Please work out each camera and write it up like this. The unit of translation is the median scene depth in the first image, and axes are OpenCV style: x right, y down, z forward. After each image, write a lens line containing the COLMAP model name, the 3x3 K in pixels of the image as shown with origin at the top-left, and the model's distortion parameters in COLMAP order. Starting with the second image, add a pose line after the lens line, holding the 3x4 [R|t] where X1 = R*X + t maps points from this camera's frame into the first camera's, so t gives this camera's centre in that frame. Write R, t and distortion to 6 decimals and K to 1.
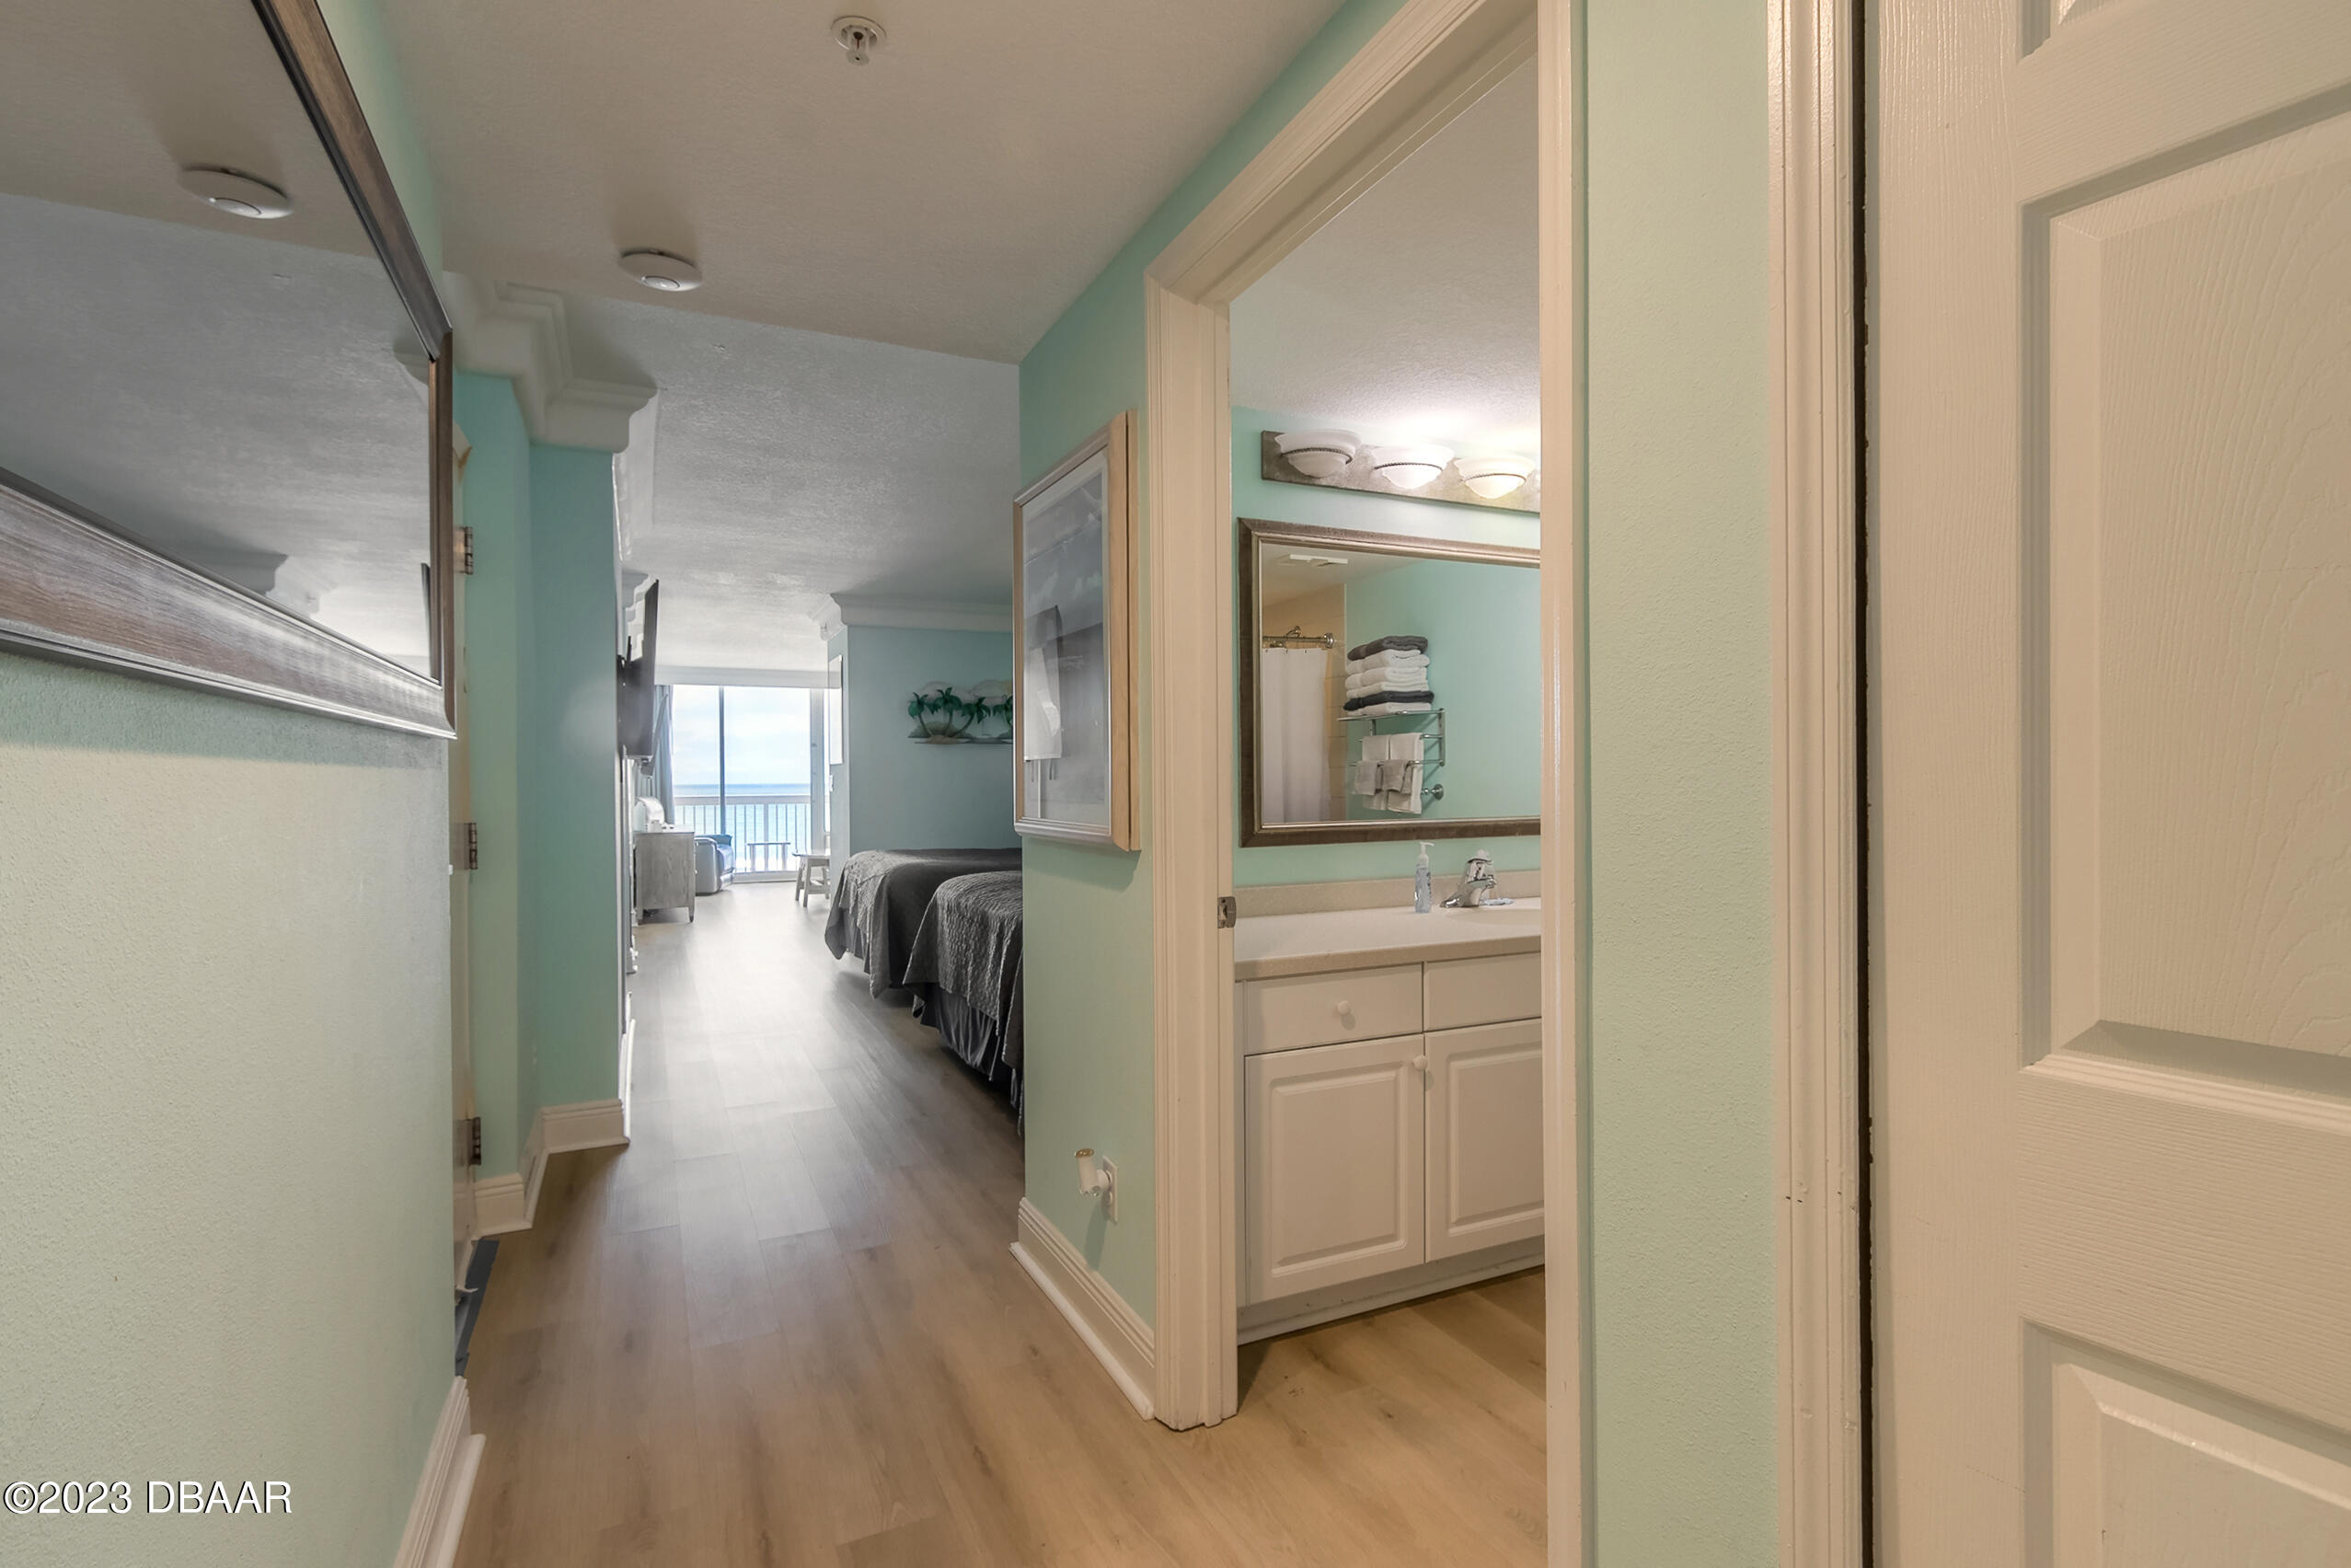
lens RADIAL K [[1063.6, 0, 1140.3], [0, 1063.6, 785.1], [0, 0, 1]] dist [0.015255, -0.008839]
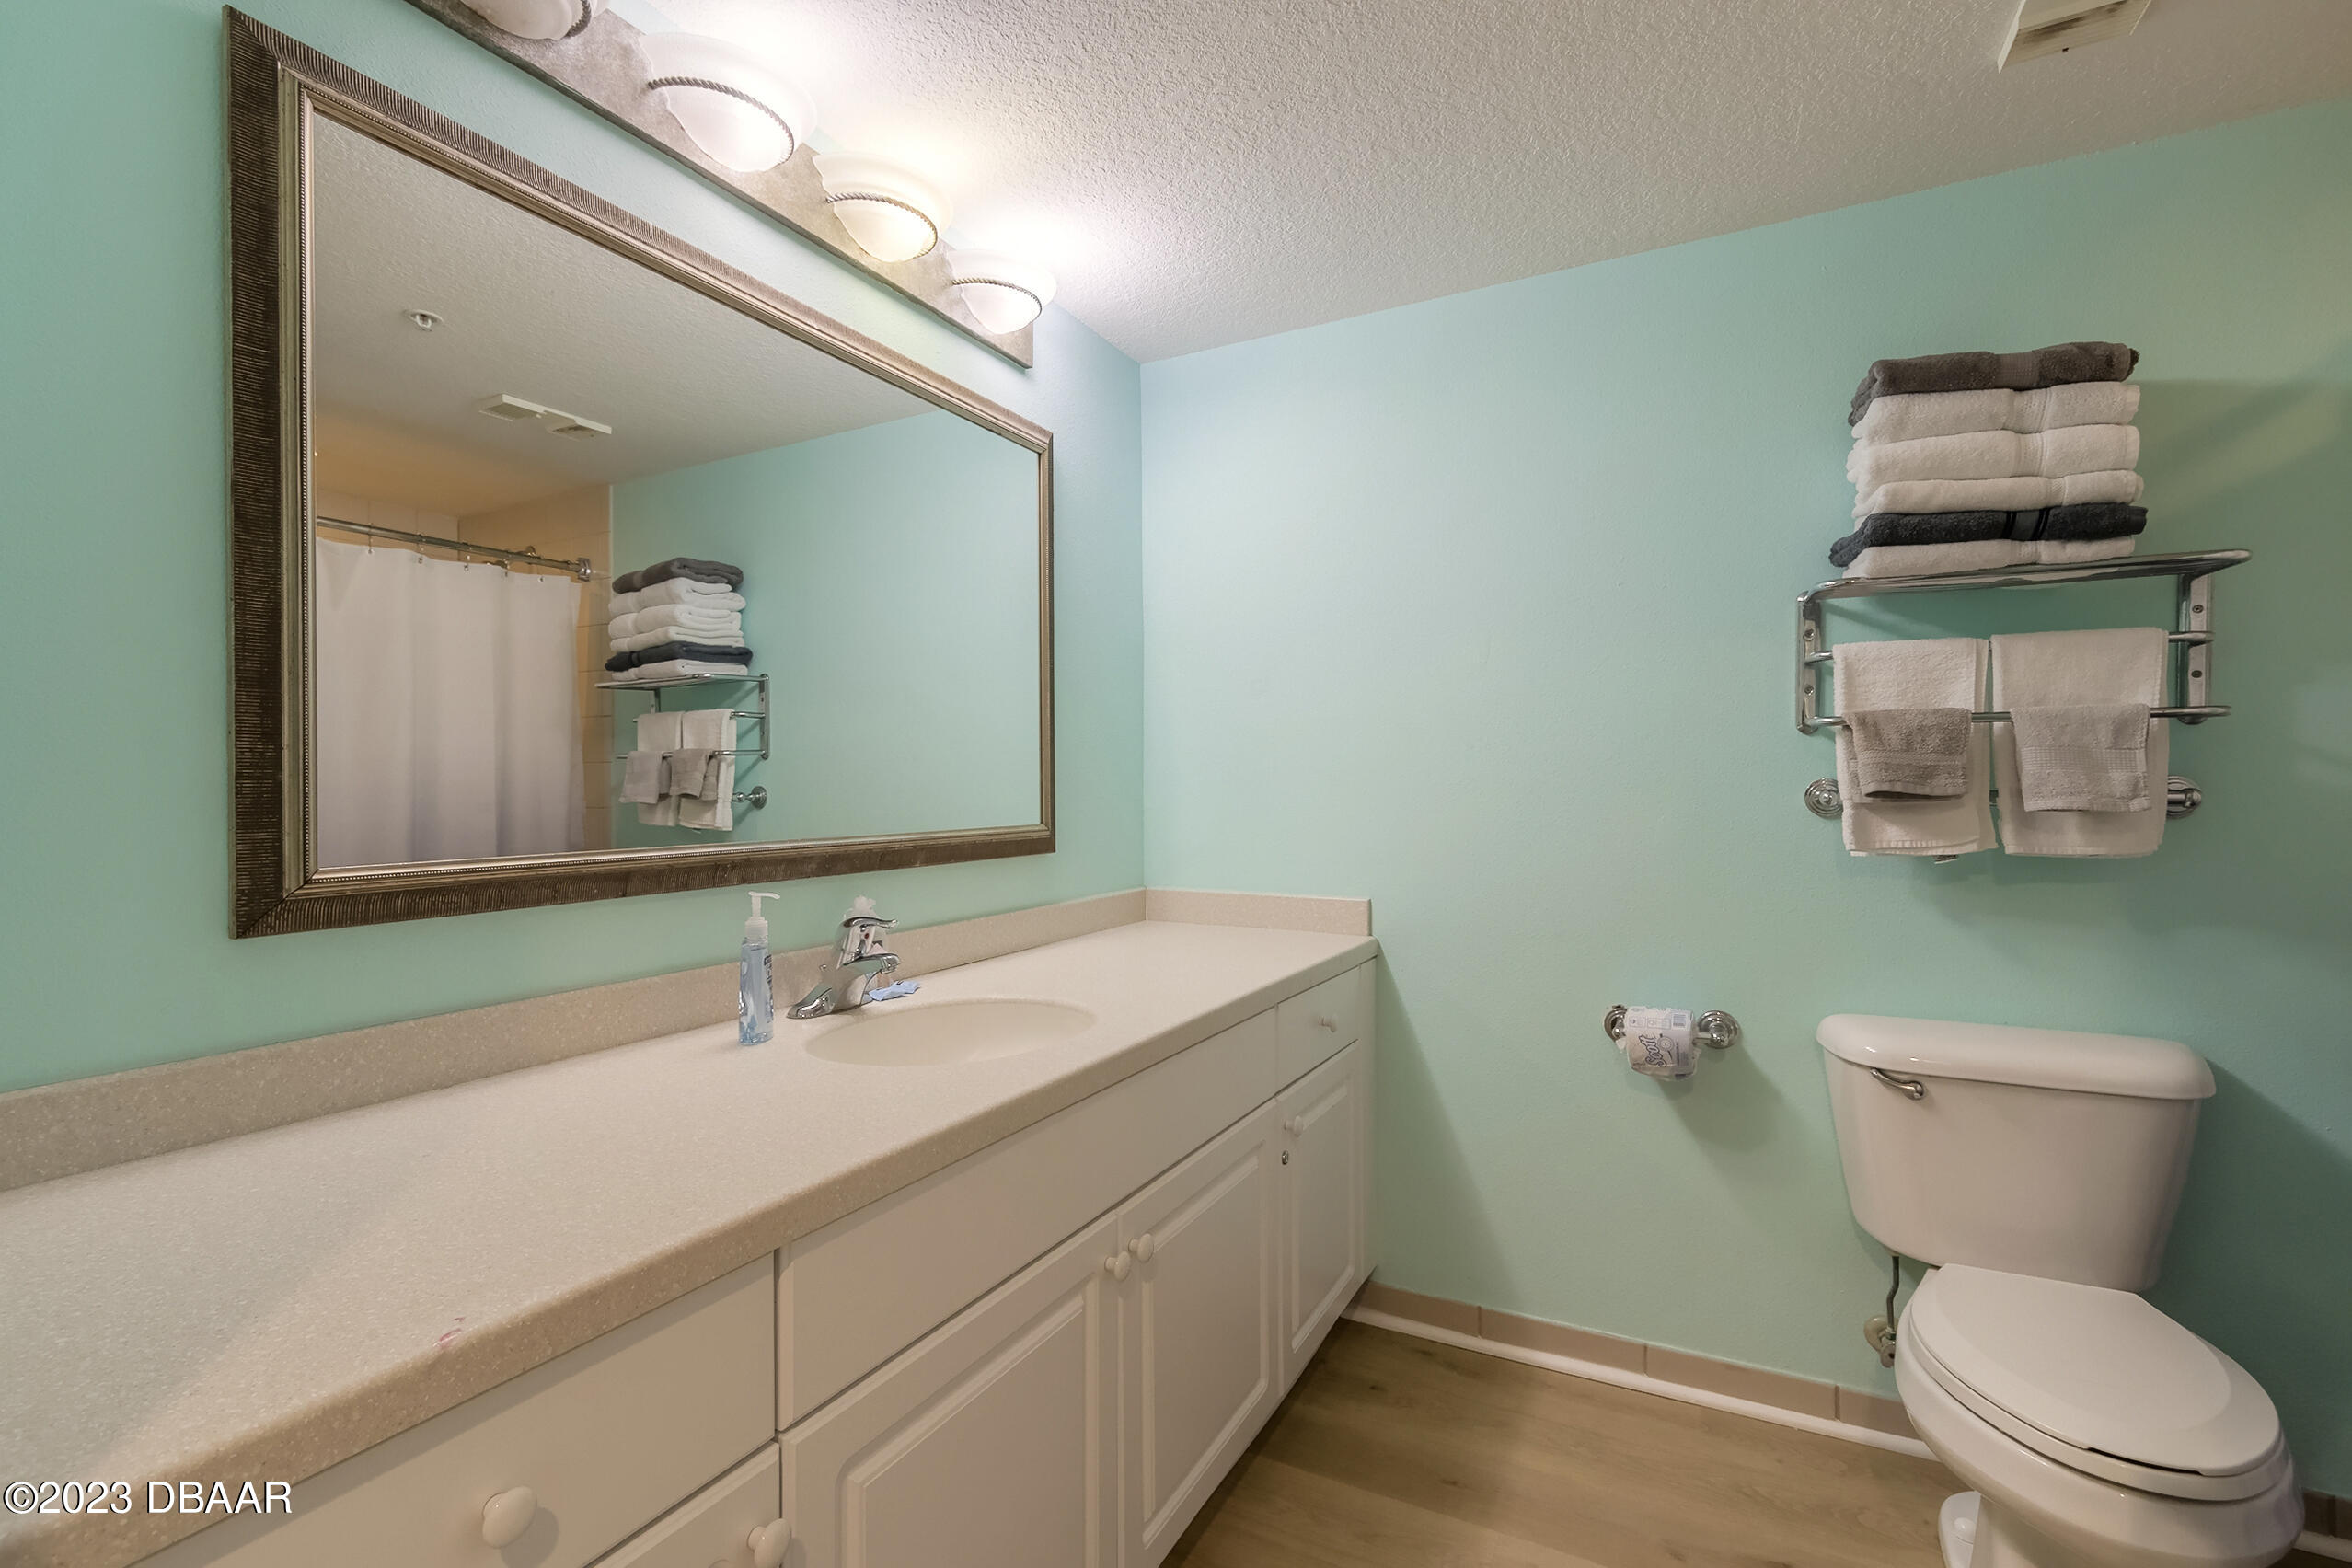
lens RADIAL K [[1064.0, 0, 1140.8], [0, 1064.0, 785.1], [0, 0, 1]] dist [0.015255, -0.008839]
pose [[0.804576, 0.005095, 0.593827, 0.073692], [0.002922, 0.999917, -0.012537, 0.007536], [-0.593842, 0.011822, 0.804495, 0.313802]]
